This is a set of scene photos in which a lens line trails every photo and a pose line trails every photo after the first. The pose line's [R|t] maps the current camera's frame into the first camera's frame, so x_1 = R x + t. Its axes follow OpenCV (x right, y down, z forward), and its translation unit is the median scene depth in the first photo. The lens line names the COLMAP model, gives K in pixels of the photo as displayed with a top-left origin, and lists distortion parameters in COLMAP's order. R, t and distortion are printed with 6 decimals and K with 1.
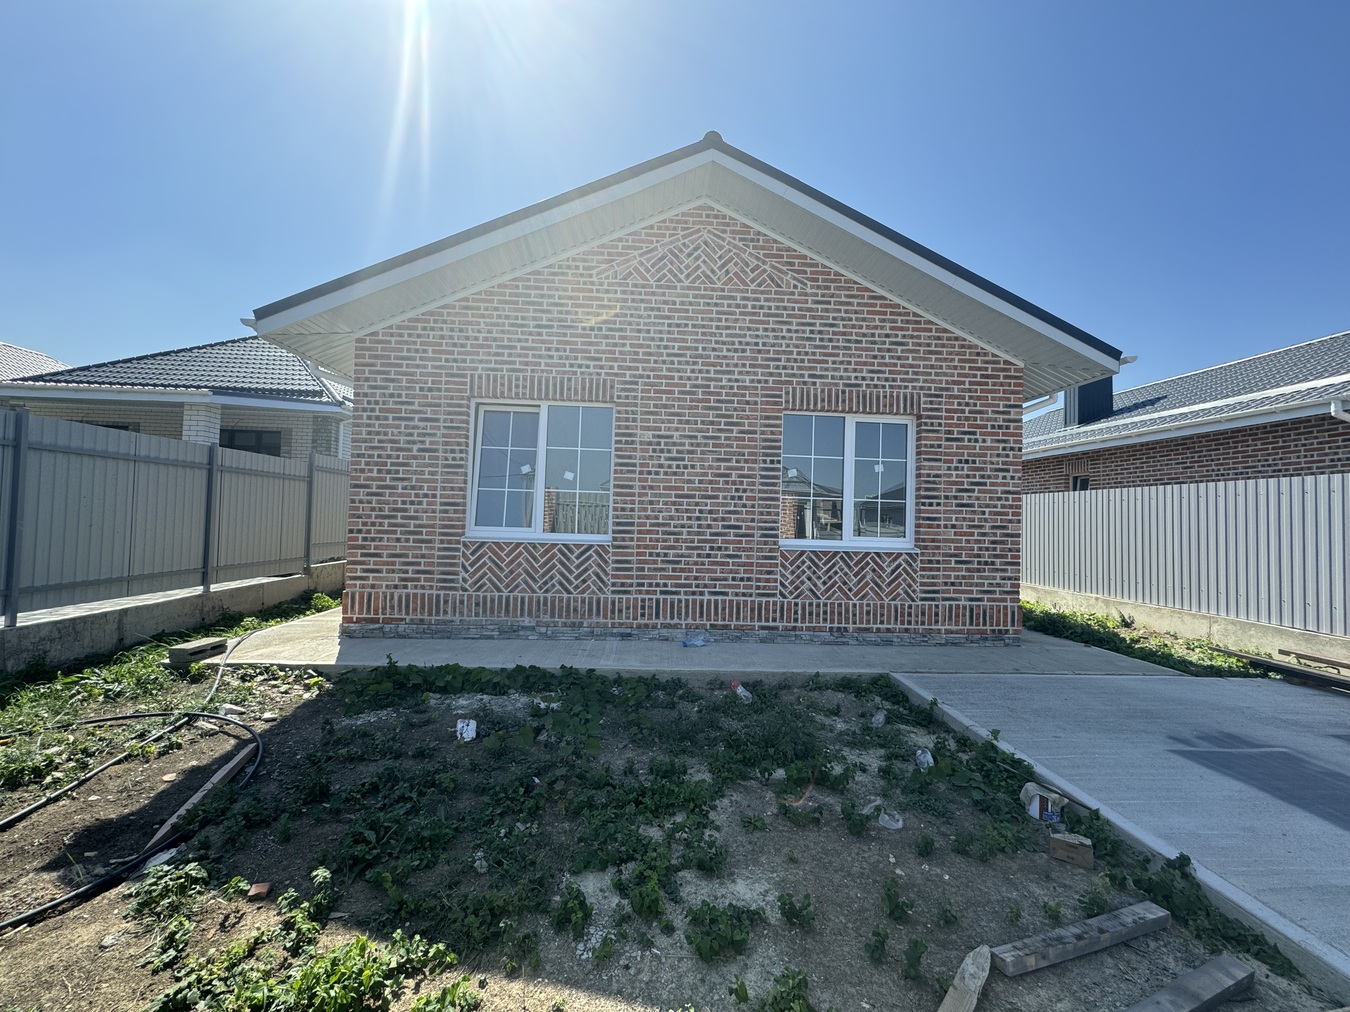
lens RADIAL K [[550.7, 0, 677.7], [0, 550.7, 499.5], [0, 0, 1]] dist [-0.011863, 0.002034]
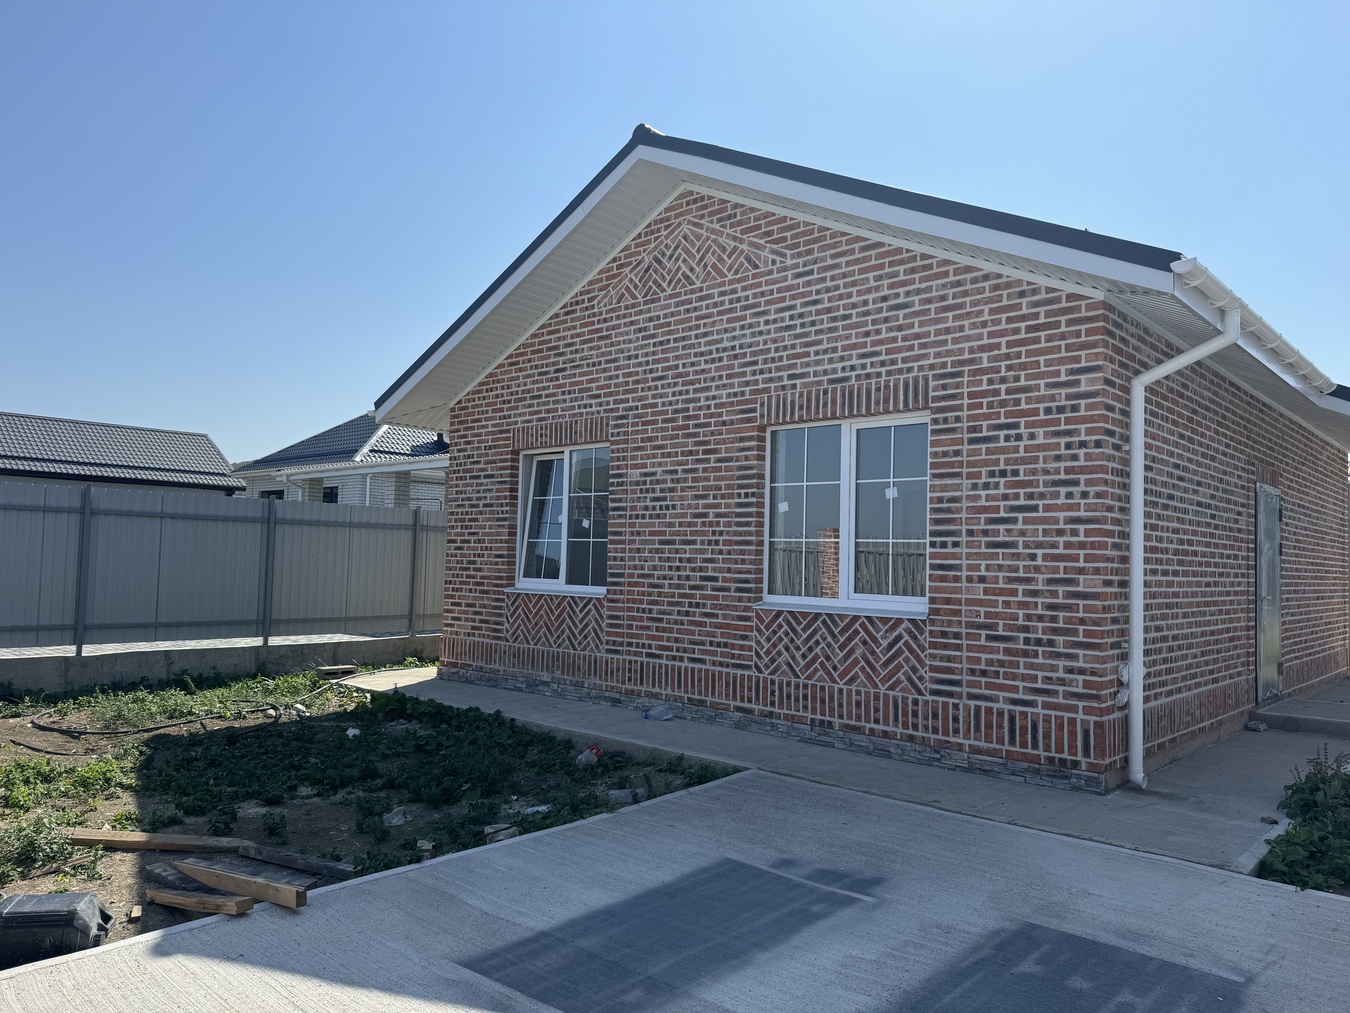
lens RADIAL K [[955.6, 0, 672.3], [0, 955.6, 507.3], [0, 0, 1]] dist [0.078180, -0.113261]
pose [[0.687234, -0.053285, -0.724479, 1.072297], [0.018848, 0.998278, -0.055543, 0.021829], [0.726192, 0.024516, 0.687055, -0.004766]]
